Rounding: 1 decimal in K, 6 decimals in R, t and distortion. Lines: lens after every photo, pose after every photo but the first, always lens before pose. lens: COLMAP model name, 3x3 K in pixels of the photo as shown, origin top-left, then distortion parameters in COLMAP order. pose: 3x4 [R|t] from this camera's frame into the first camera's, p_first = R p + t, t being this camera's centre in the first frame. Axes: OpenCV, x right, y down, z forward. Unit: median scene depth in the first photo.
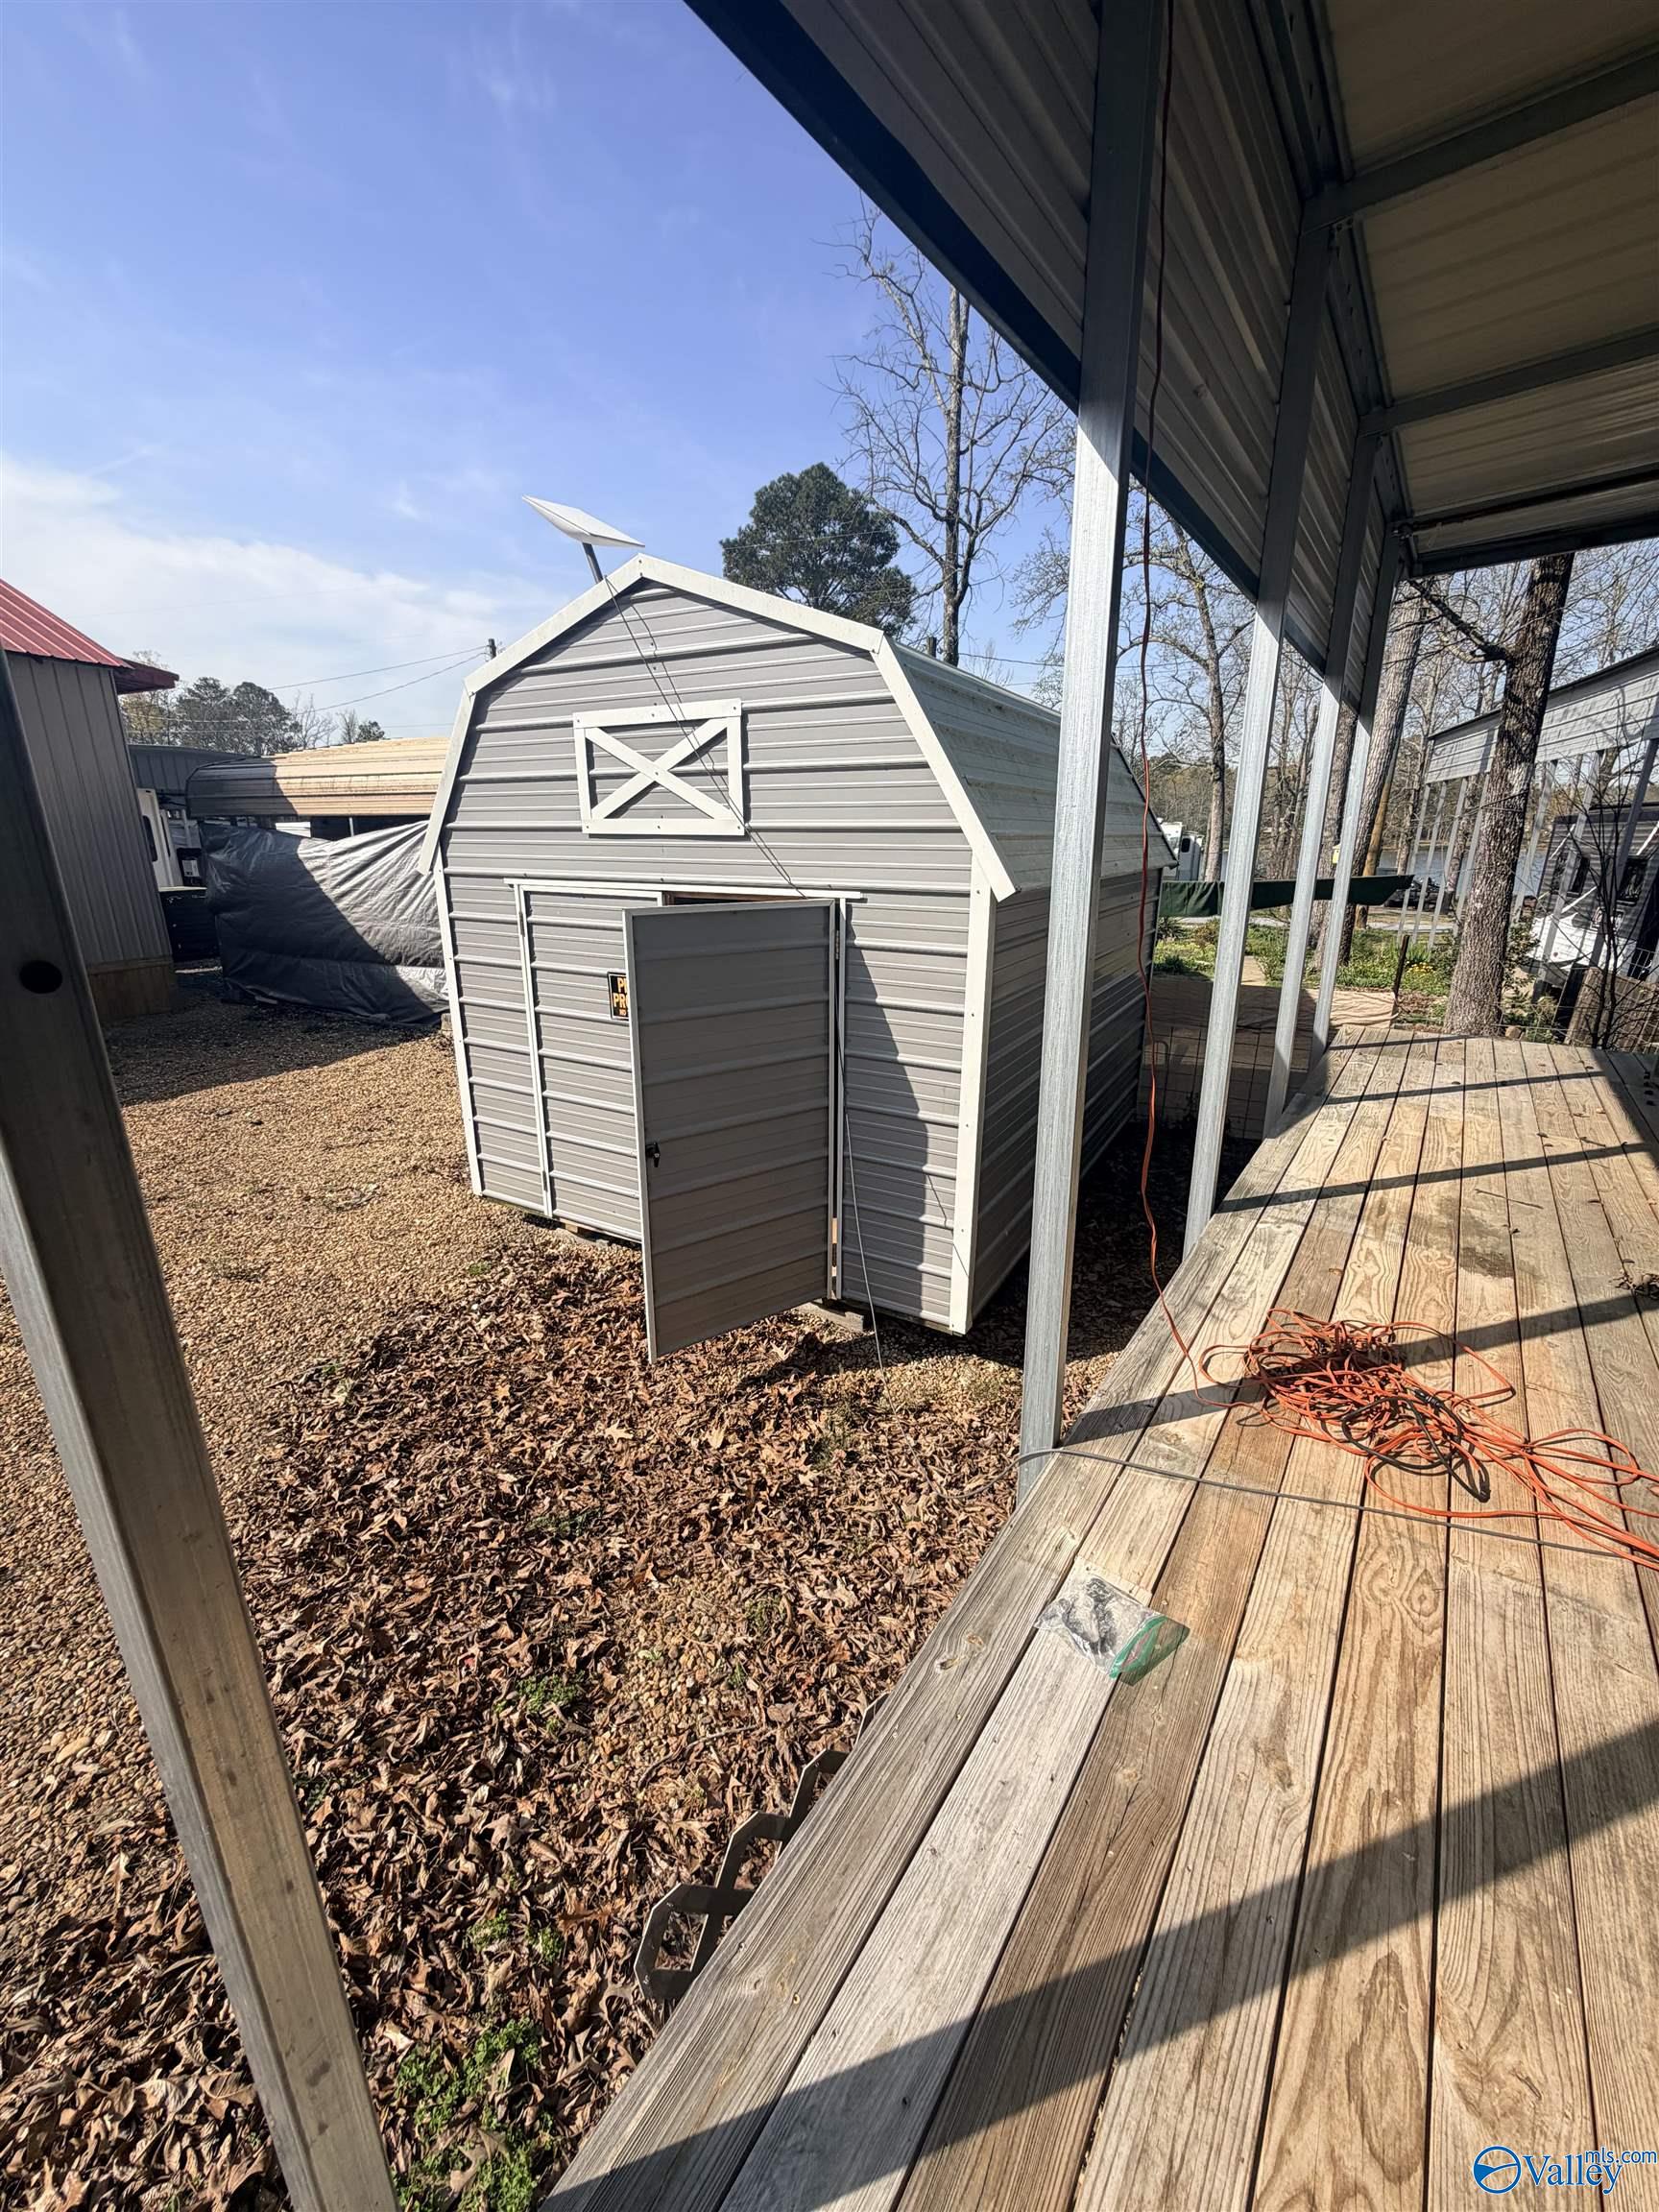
lens RADIAL K [[883.9, 0, 826.3], [0, 883.9, 1103.7], [0, 0, 1]] dist [0.000672, -0.000559]
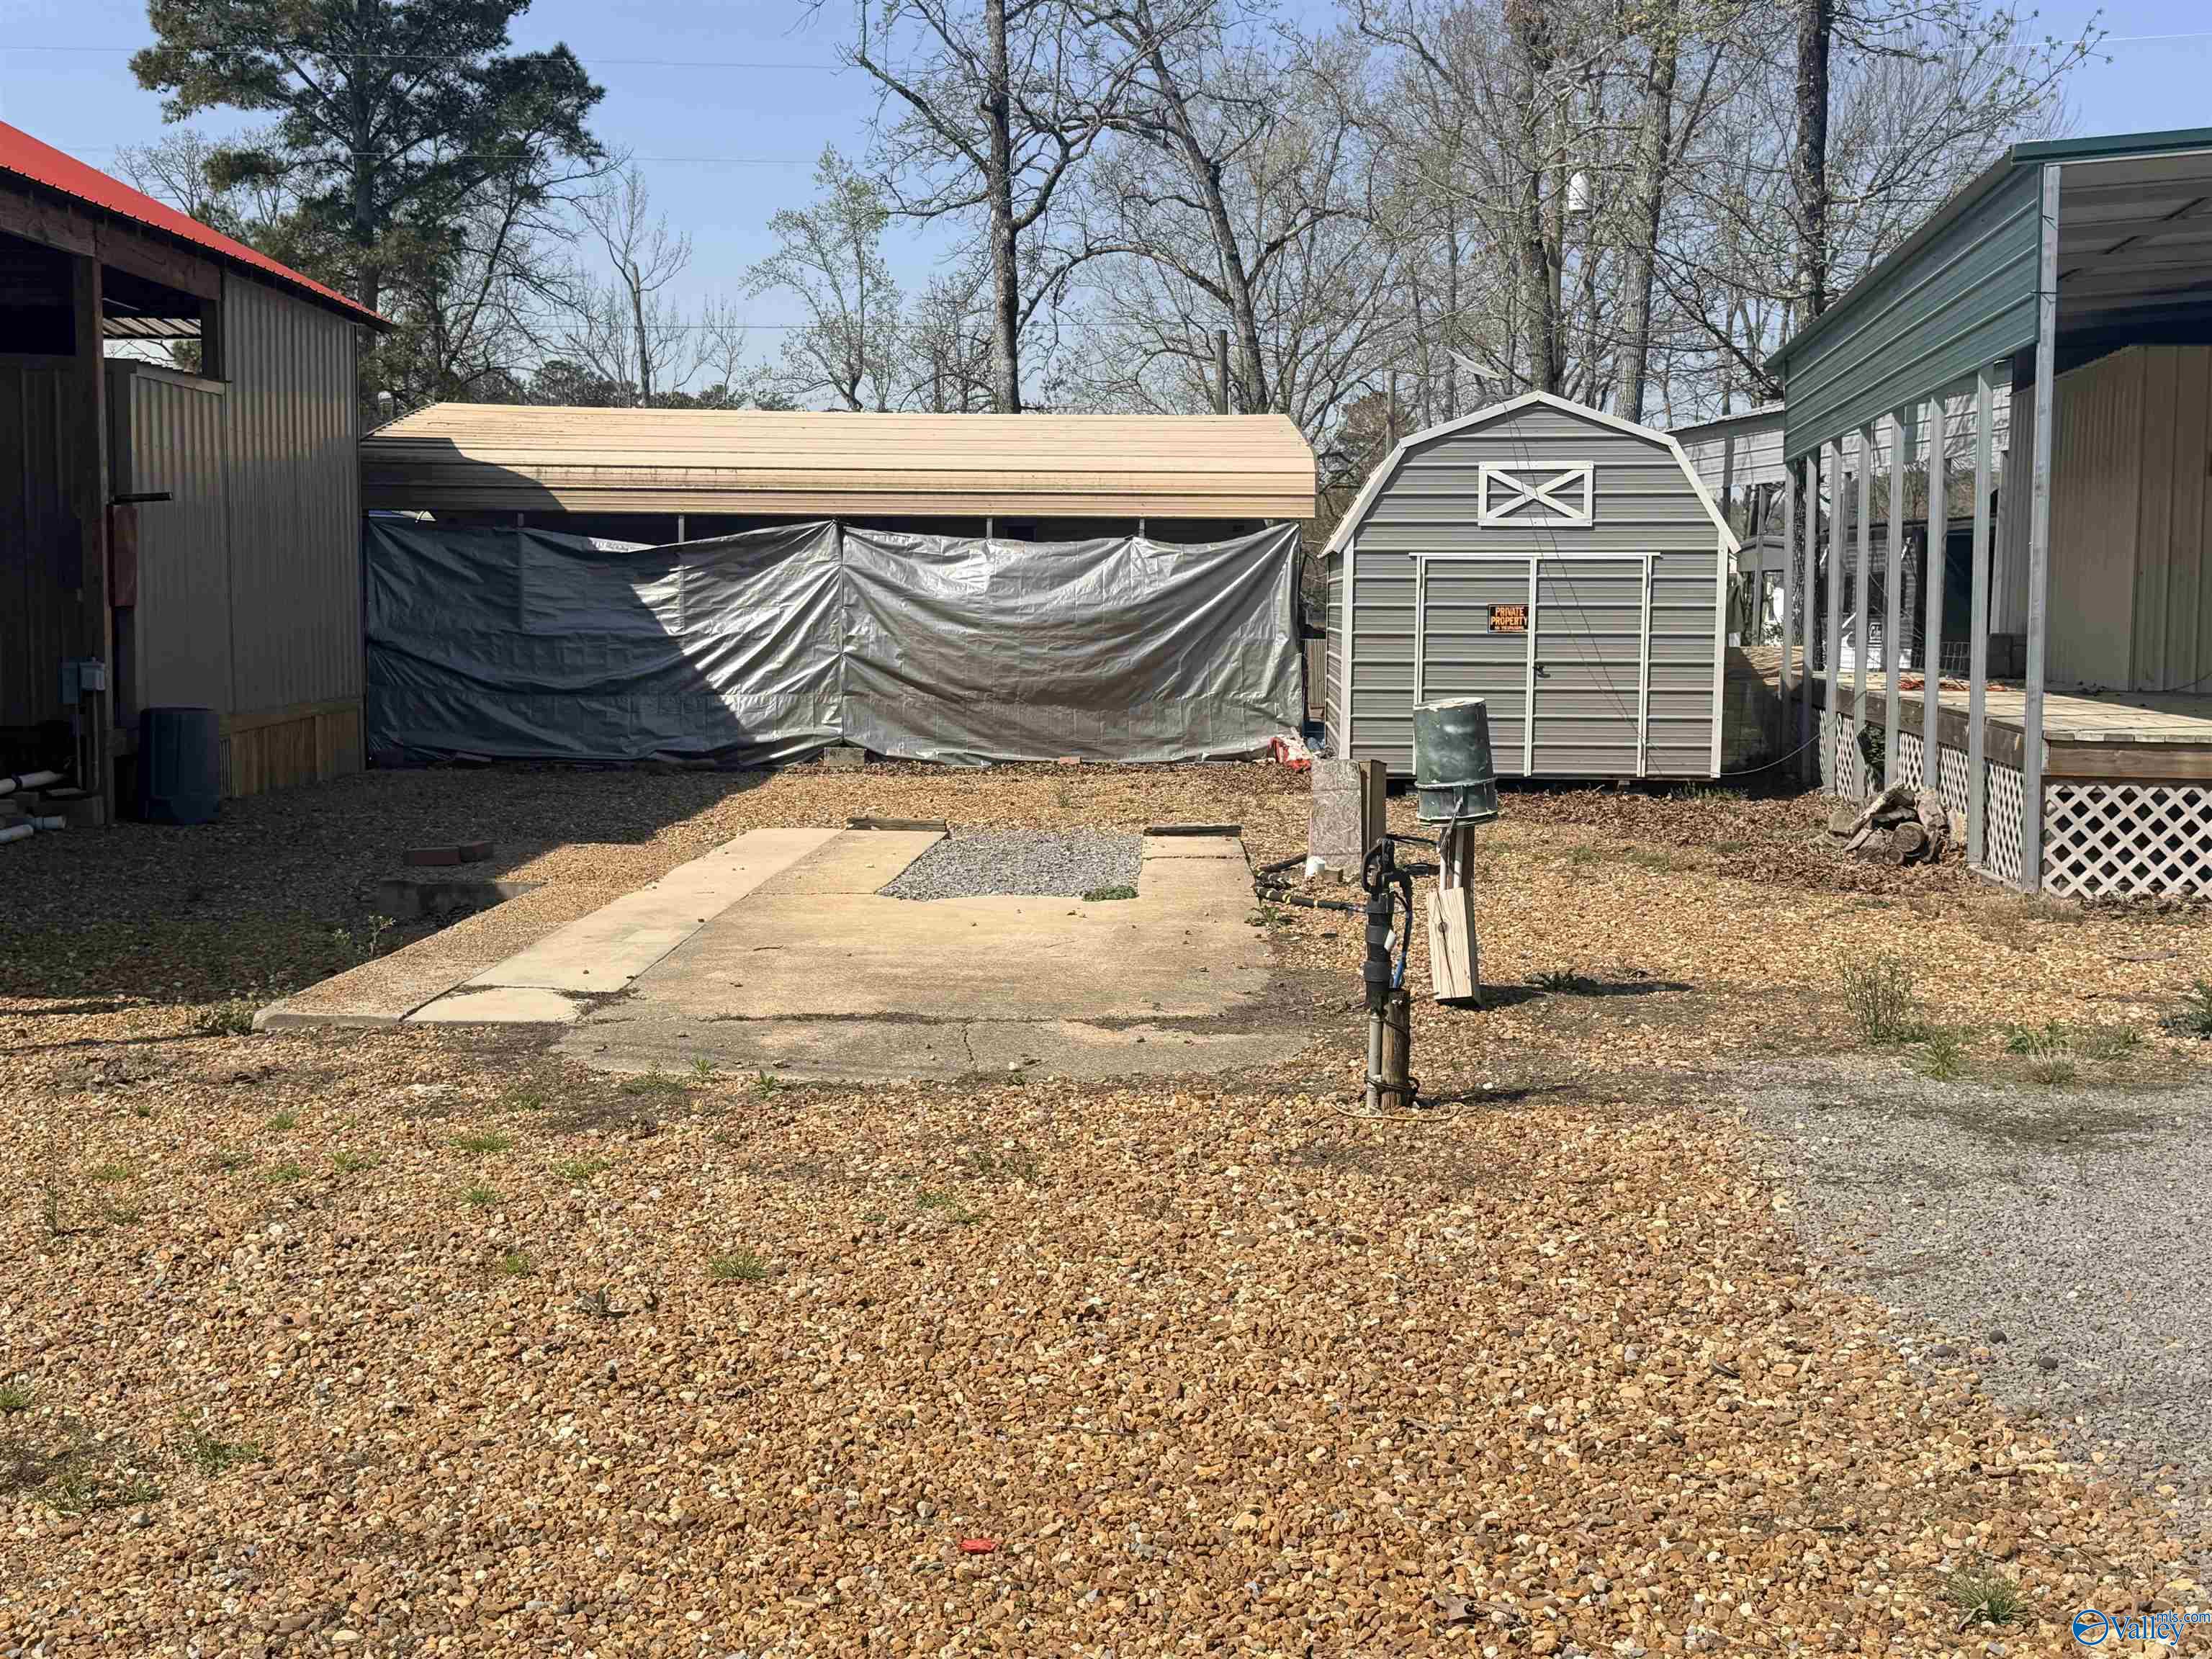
lens RADIAL K [[2519.9, 0, 1113.6], [0, 2519.9, 828.1], [0, 0, 1]] dist [0.106320, 0.000000]
pose [[0.890885, -0.040101, 0.452456, -3.265318], [0.130981, 0.976463, -0.171359, 1.060963], [-0.434935, 0.211924, 0.875169, -2.994812]]
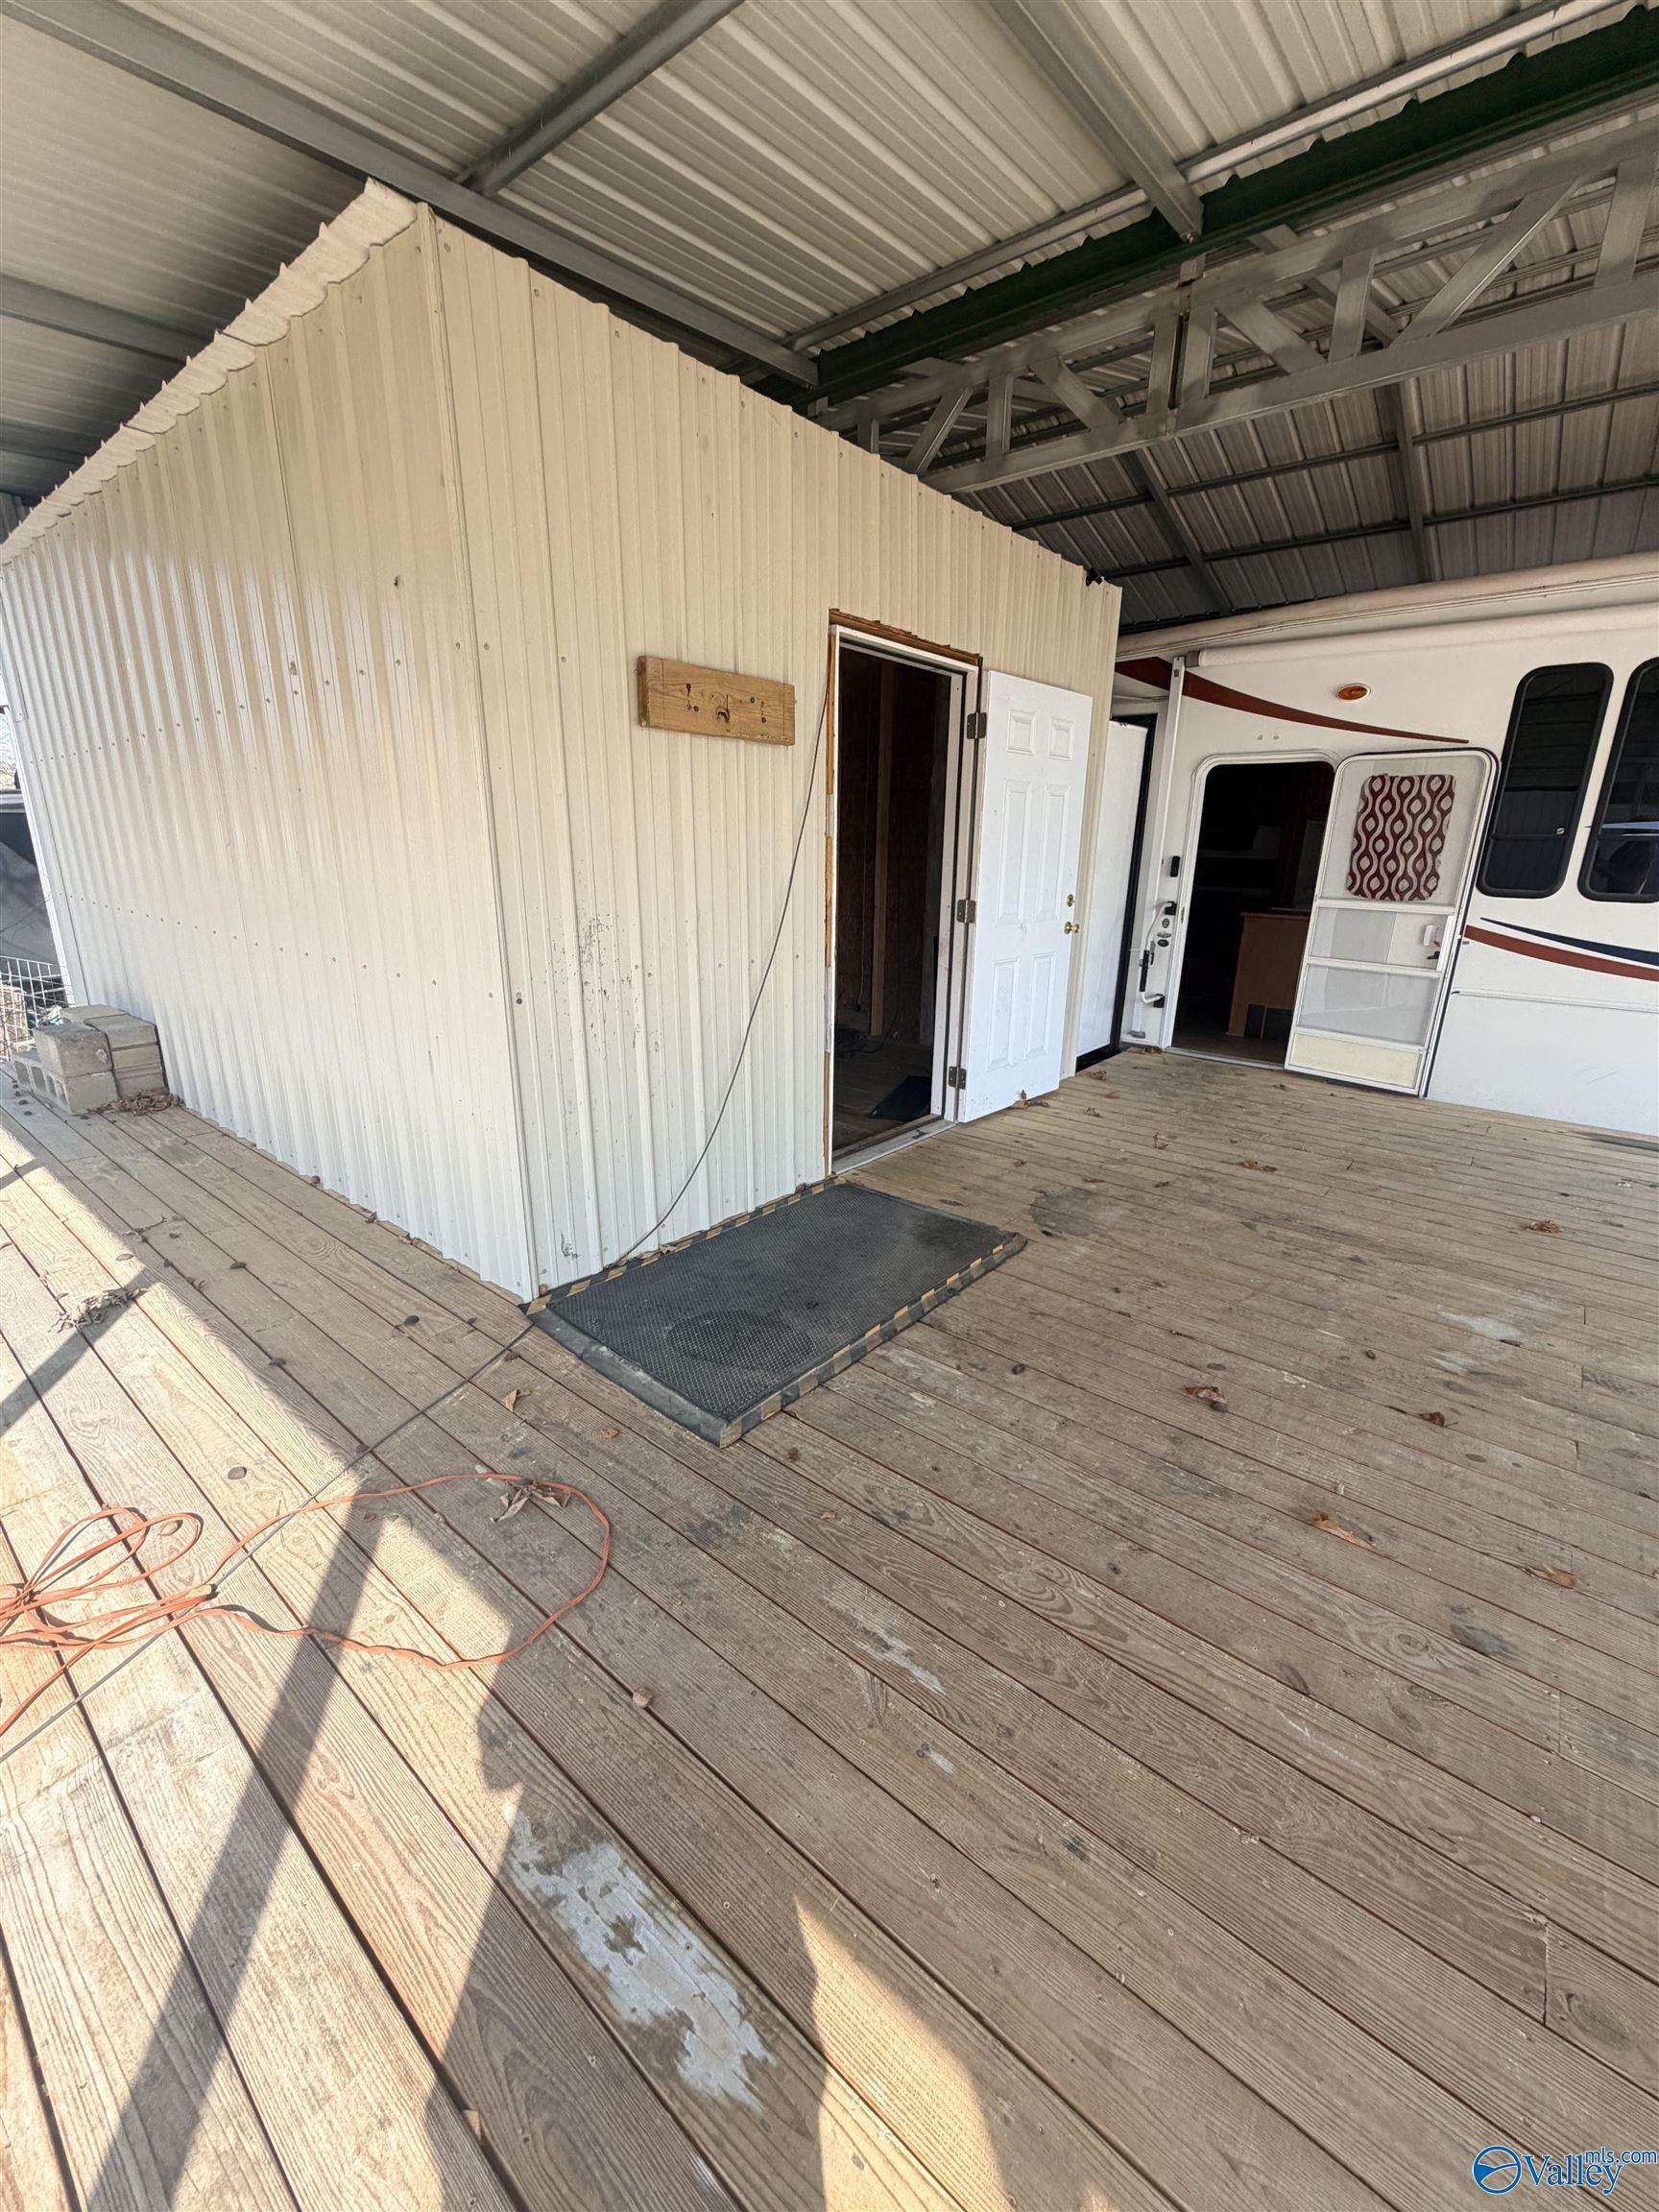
lens RADIAL K [[883.9, 0, 839.2], [0, 883.9, 1105.6], [0, 0, 1]] dist [0.000672, -0.000559]
pose [[0.071241, -0.293022, 0.953448, 0.096744], [0.280752, 0.923122, 0.262724, -0.014147], [-0.957133, 0.248965, 0.148030, 0.023404]]
